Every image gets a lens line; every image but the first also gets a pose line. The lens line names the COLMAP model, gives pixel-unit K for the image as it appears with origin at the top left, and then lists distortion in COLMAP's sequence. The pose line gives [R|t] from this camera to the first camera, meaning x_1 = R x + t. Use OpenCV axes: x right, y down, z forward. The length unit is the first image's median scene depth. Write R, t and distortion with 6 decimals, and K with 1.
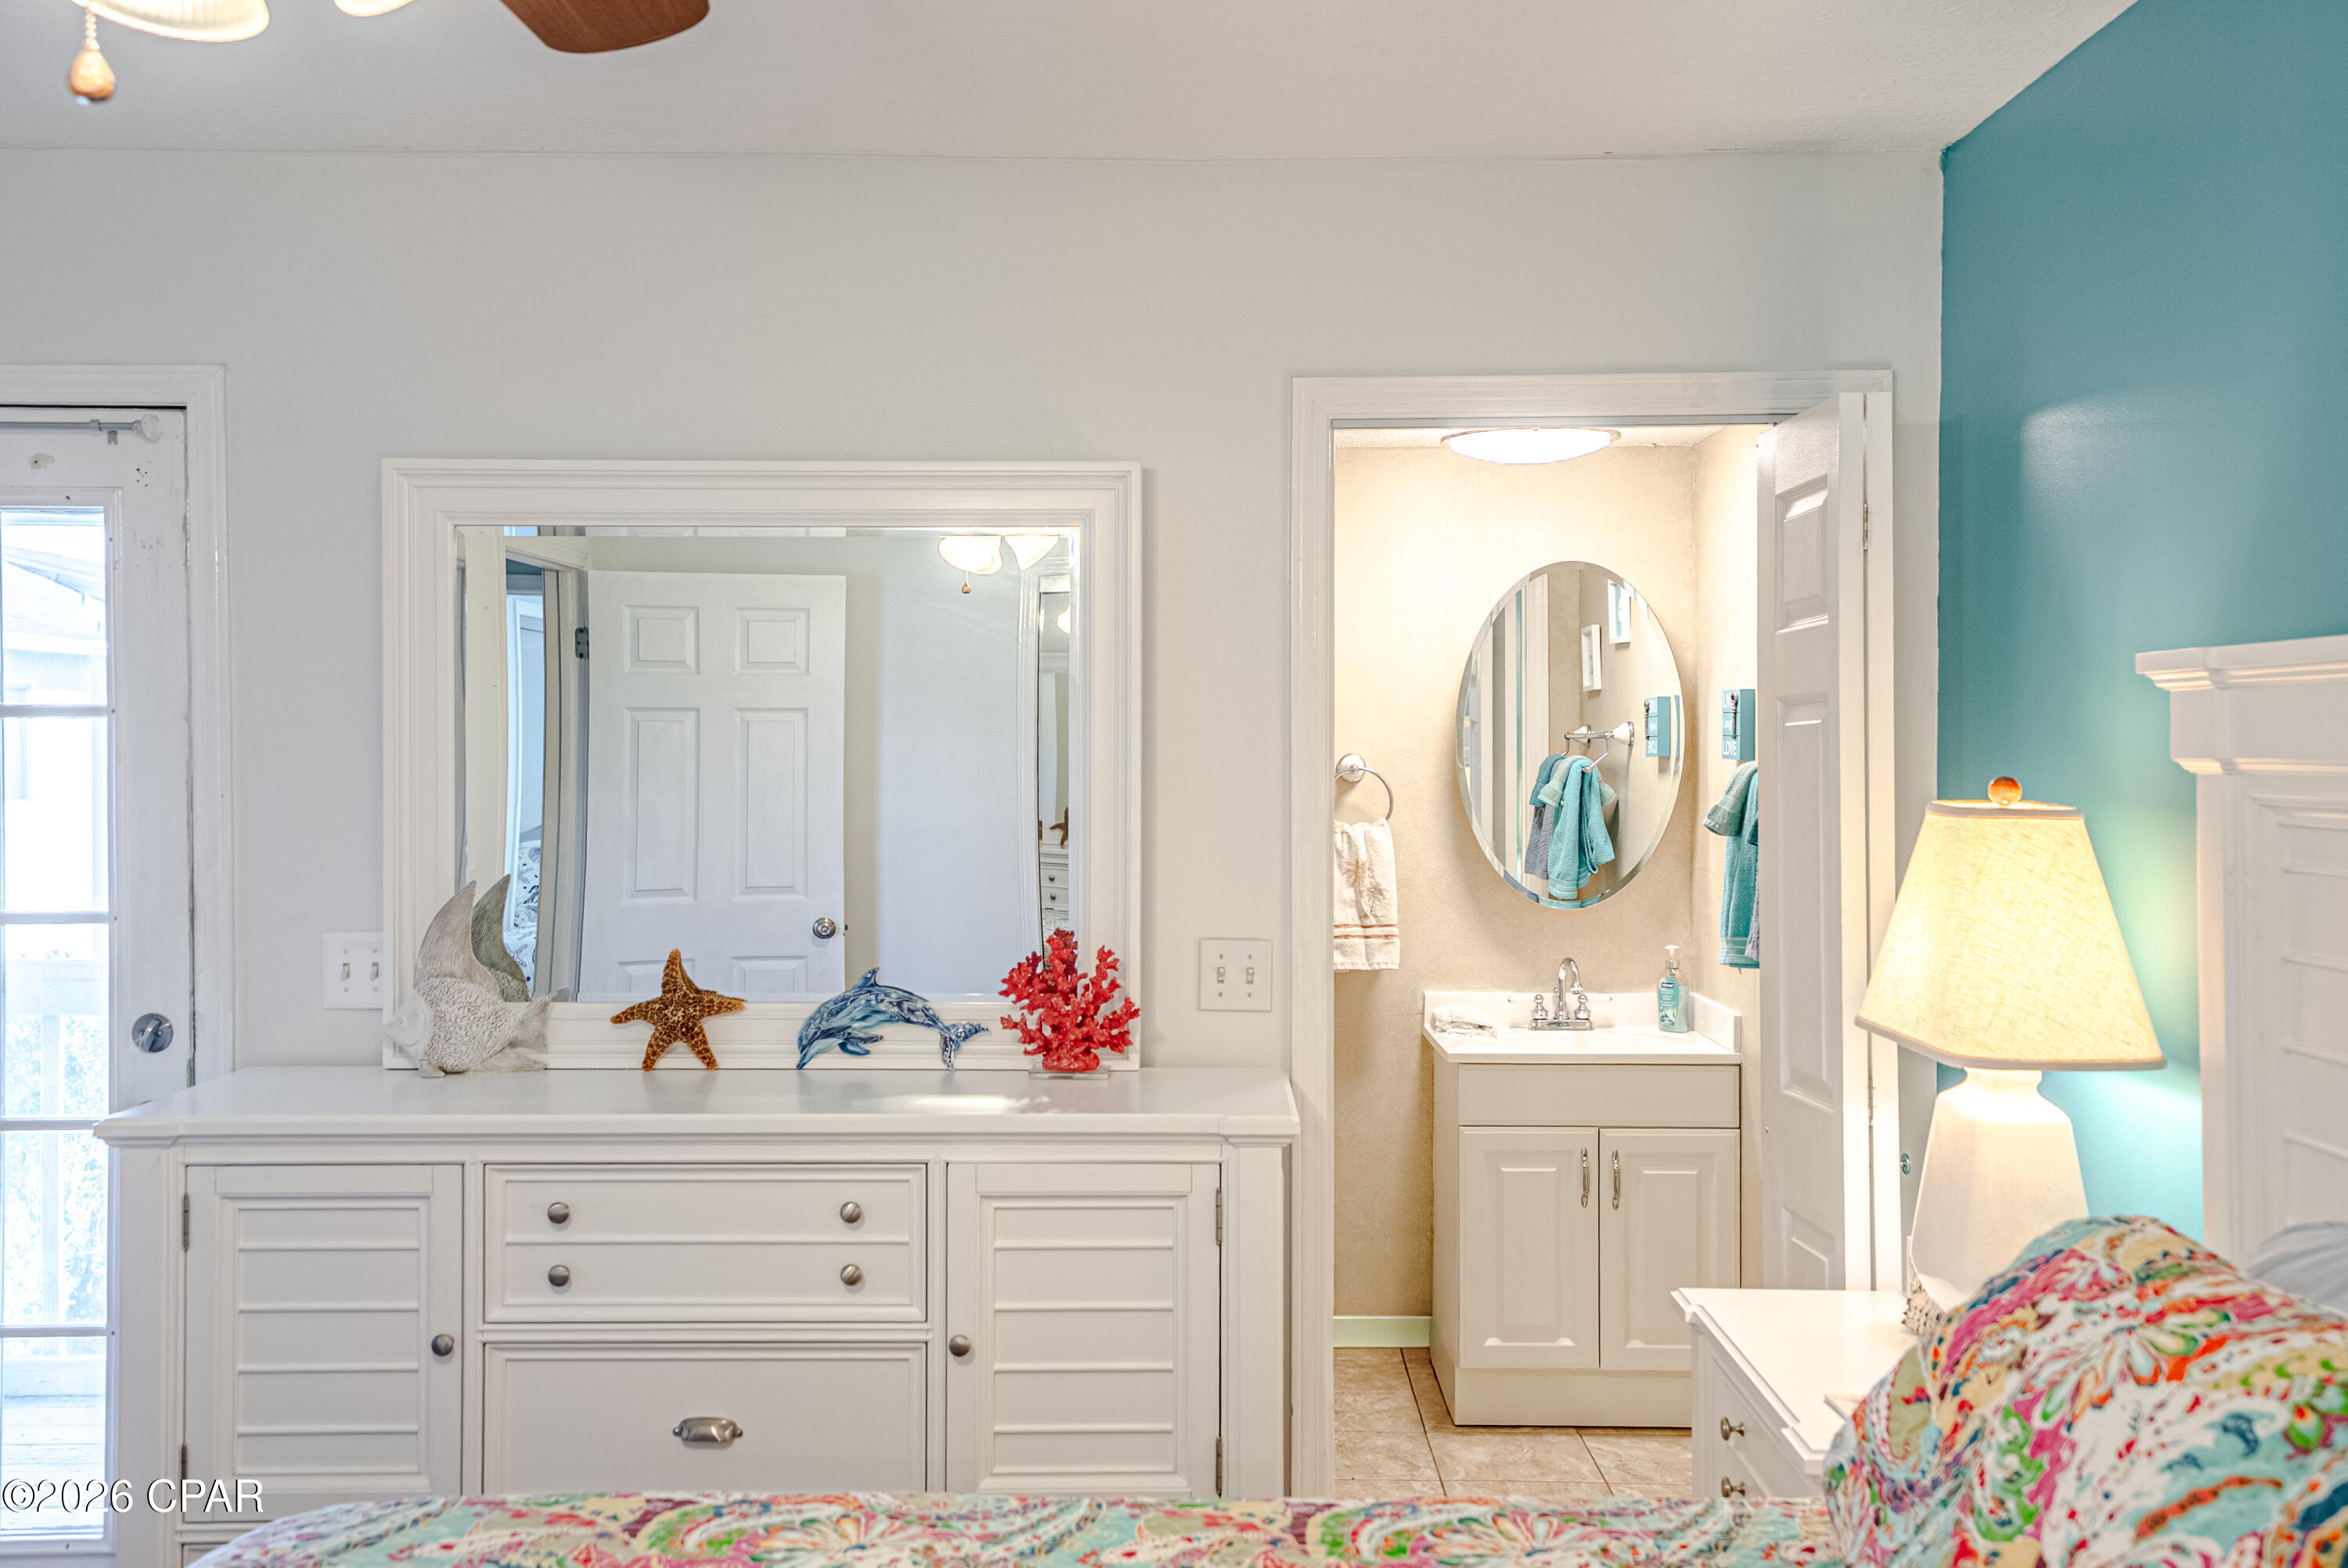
lens RADIAL K [[2368.7, 0, 1174.0], [0, 2368.7, 784.0], [0, 0, 1]] dist [0.028612, 0.138662]
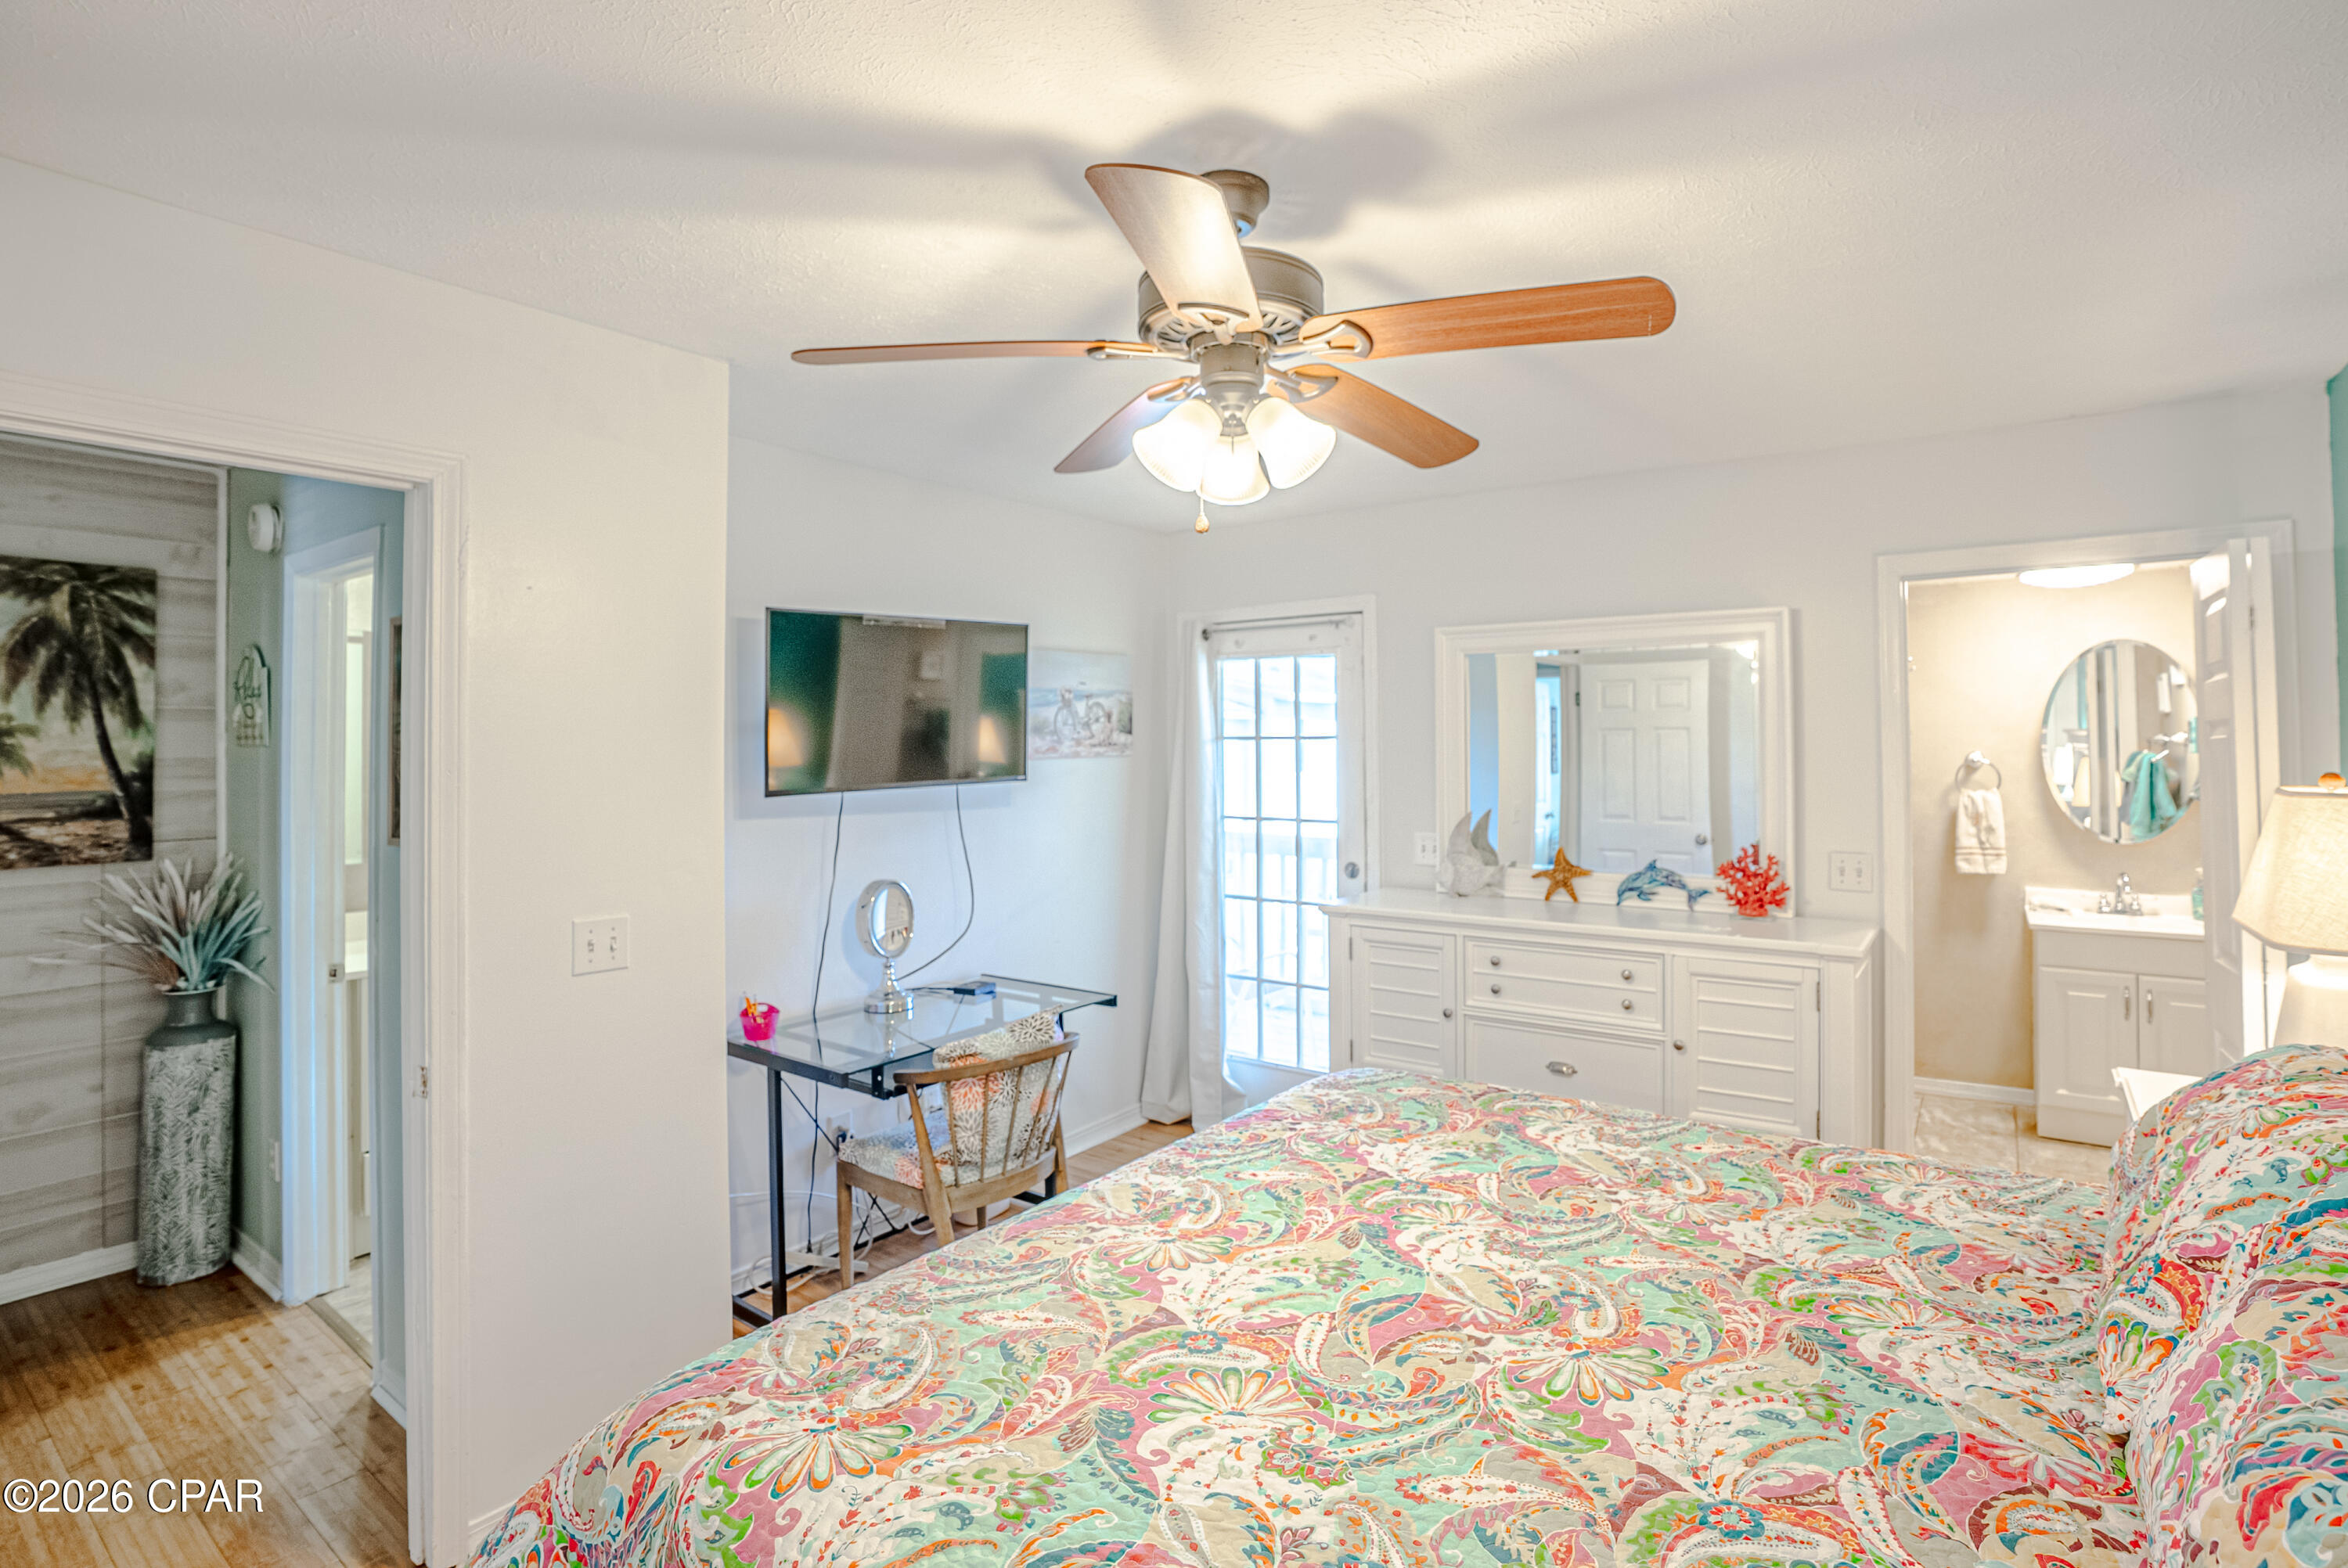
lens RADIAL K [[1142.4, 0, 1209.6], [0, 1142.4, 724.8], [0, 0, 1]] dist [-0.074860, 0.029381]
pose [[0.819118, -0.013588, -0.573464, 0.122750], [-0.004907, 0.999517, -0.030692, -0.007125], [0.573604, 0.027954, 0.818655, -0.029272]]
